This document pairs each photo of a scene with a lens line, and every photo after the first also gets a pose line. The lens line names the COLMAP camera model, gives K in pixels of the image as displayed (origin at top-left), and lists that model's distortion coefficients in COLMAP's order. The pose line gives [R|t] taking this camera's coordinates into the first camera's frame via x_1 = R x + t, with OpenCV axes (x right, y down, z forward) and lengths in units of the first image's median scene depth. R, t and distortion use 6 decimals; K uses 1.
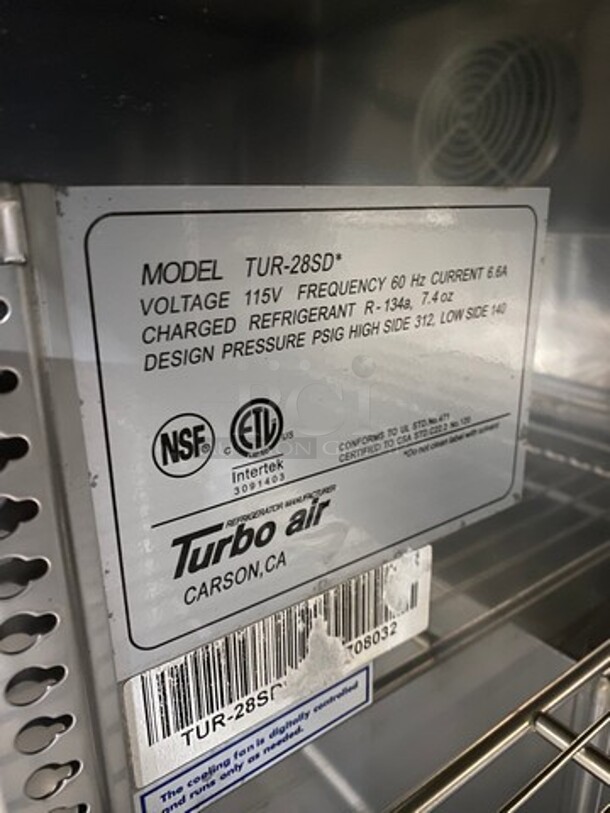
lens RADIAL K [[620.4, 0, 307.1], [0, 620.4, 404.8], [0, 0, 1]] dist [-0.005555, 0.000906]
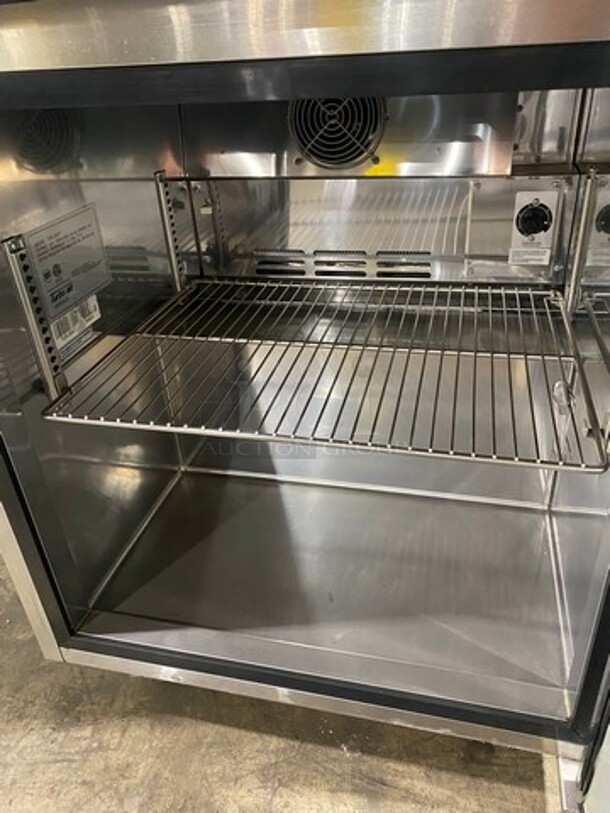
lens RADIAL K [[620.4, 0, 305.0], [0, 620.4, 404.2], [0, 0, 1]] dist [-0.005555, 0.000906]
pose [[0.767166, -0.352010, 0.536232, -1.492107], [0.241671, 0.932985, 0.266710, 0.181036], [-0.594181, -0.075019, 0.800825, -3.966892]]
